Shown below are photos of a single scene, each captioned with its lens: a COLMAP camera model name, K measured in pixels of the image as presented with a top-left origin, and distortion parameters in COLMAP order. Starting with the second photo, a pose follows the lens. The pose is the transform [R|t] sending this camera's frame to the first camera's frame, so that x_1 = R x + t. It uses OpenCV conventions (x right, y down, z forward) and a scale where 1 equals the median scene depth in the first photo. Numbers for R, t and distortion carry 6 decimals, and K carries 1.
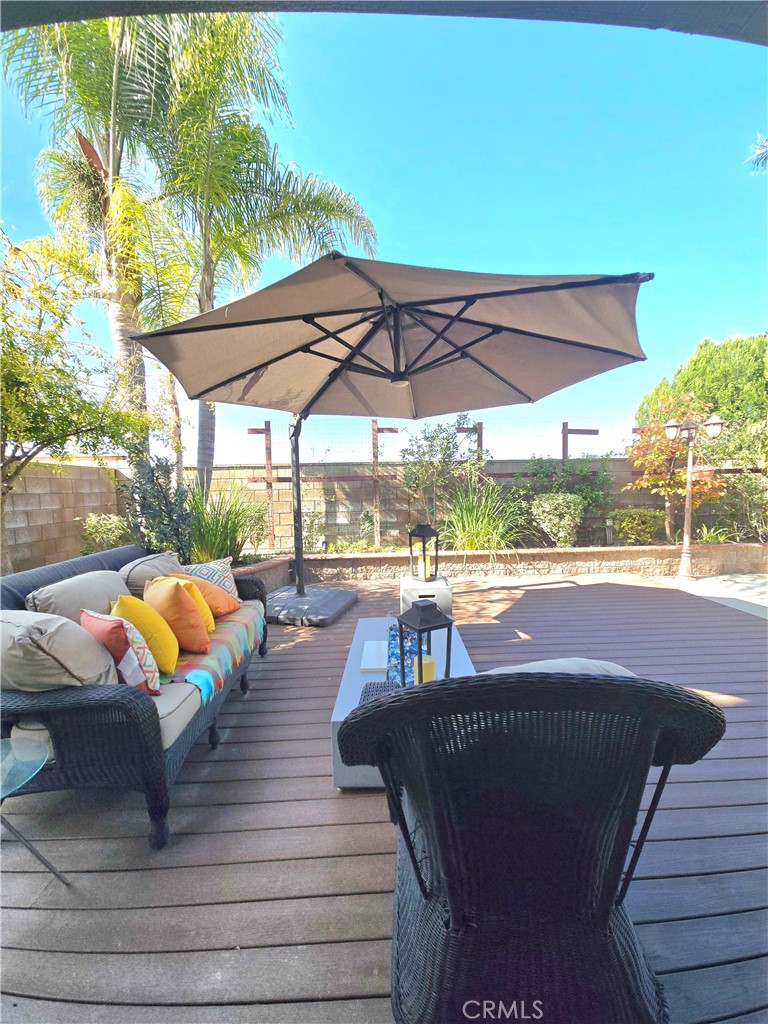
lens RADIAL K [[415.2, 0, 385.4], [0, 415.2, 514.2], [0, 0, 1]] dist [0.012527, -0.006987]
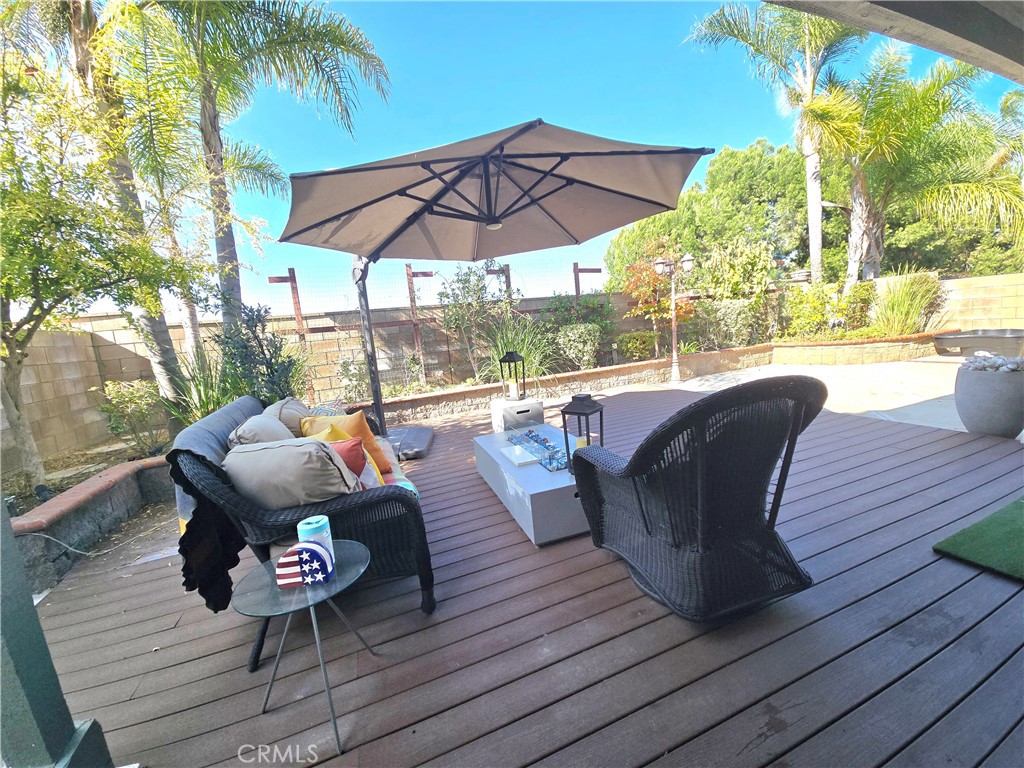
lens RADIAL K [[411.1, 0, 511.0], [0, 411.1, 379.6], [0, 0, 1]] dist [0.021458, -0.013306]
pose [[0.944196, -0.111280, 0.310016, -0.147608], [0.097479, 0.993445, 0.059712, 0.018488], [-0.314628, -0.026160, 0.948854, -0.045835]]
